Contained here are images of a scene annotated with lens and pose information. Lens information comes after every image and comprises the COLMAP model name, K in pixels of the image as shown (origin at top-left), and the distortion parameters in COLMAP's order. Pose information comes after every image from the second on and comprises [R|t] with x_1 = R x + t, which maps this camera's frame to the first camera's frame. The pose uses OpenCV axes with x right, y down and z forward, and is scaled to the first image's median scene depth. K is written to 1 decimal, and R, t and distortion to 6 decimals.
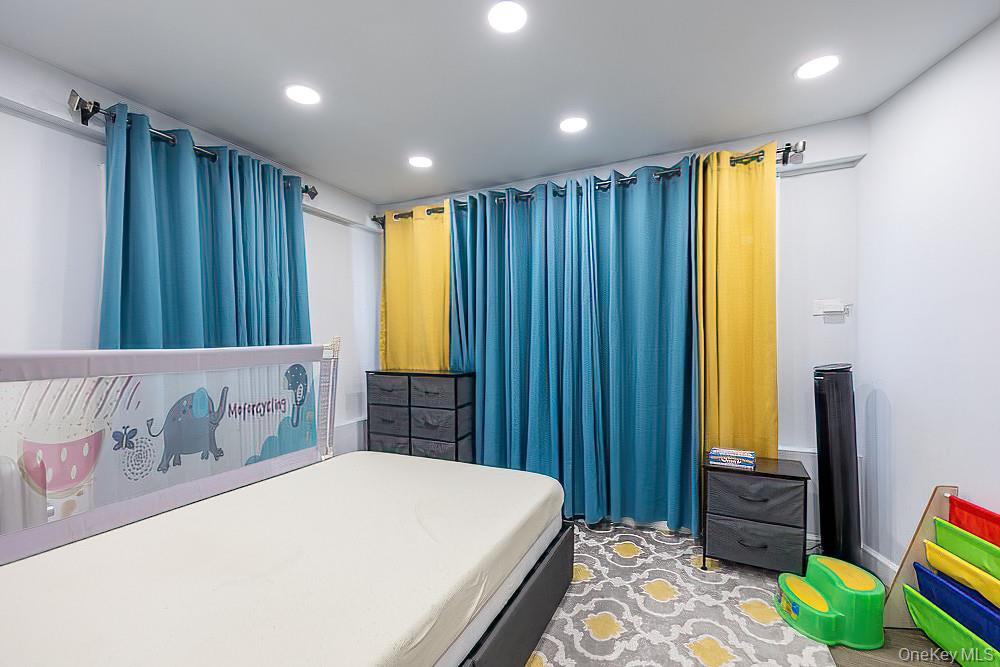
lens RADIAL K [[421.6, 0, 481.5], [0, 421.6, 351.3], [0, 0, 1]] dist [0.001756, -0.000006]
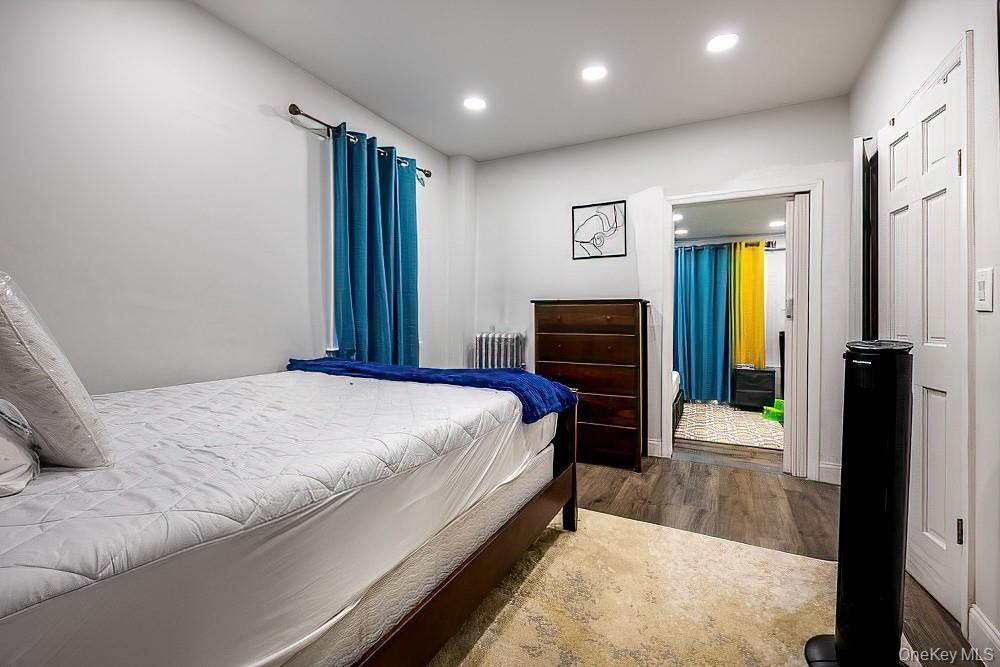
lens RADIAL K [[421.6, 0, 487.1], [0, 421.6, 318.9], [0, 0, 1]] dist [0.001756, -0.000006]
pose [[0.999822, 0.018783, -0.001654, -0.843956], [-0.018821, 0.999455, -0.027129, 0.056696], [0.001144, 0.027155, 0.999631, -1.351312]]
